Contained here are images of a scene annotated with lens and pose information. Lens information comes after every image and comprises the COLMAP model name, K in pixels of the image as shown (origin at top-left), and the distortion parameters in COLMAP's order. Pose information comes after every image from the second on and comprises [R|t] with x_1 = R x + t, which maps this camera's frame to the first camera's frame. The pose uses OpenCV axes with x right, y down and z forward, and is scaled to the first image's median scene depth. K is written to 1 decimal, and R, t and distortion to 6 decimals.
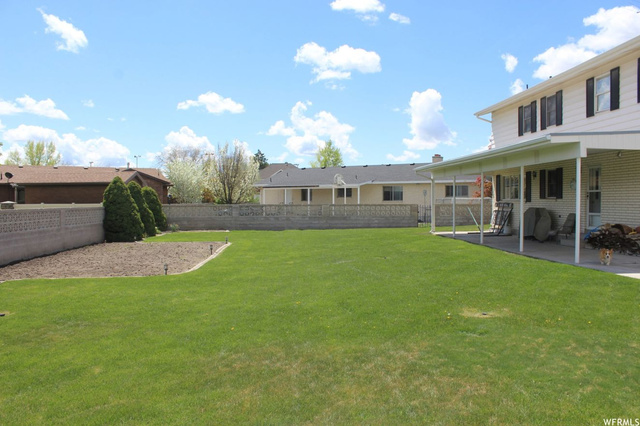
lens RADIAL K [[545.7, 0, 326.5], [0, 545.7, 214.8], [0, 0, 1]] dist [-0.111086, 0.049301]
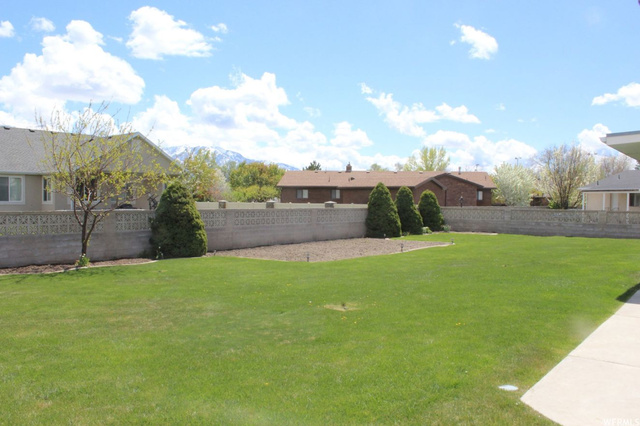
lens RADIAL K [[545.7, 0, 321.8], [0, 545.7, 218.1], [0, 0, 1]] dist [-0.111086, 0.049301]
pose [[0.739872, 0.035418, -0.671815, 0.146536], [-0.032018, 0.999335, 0.017424, -0.004422], [0.671985, 0.008618, 0.740514, 0.014427]]
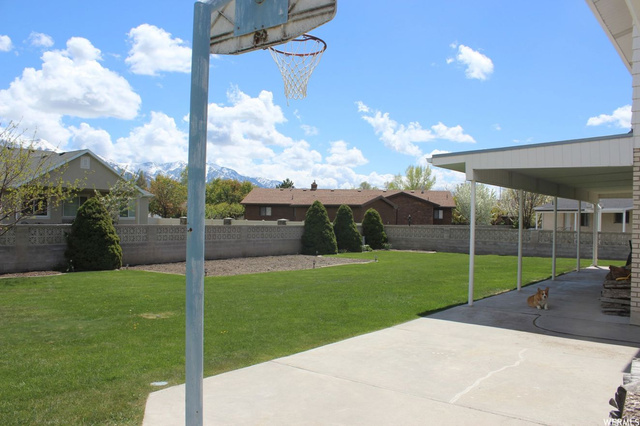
lens RADIAL K [[545.7, 0, 322.9], [0, 545.7, 216.7], [0, 0, 1]] dist [-0.111086, 0.049301]
pose [[0.745121, 0.019380, -0.666647, 0.199781], [-0.041898, 0.998964, -0.017790, -0.006397], [0.665612, 0.041186, 0.745161, 0.046020]]
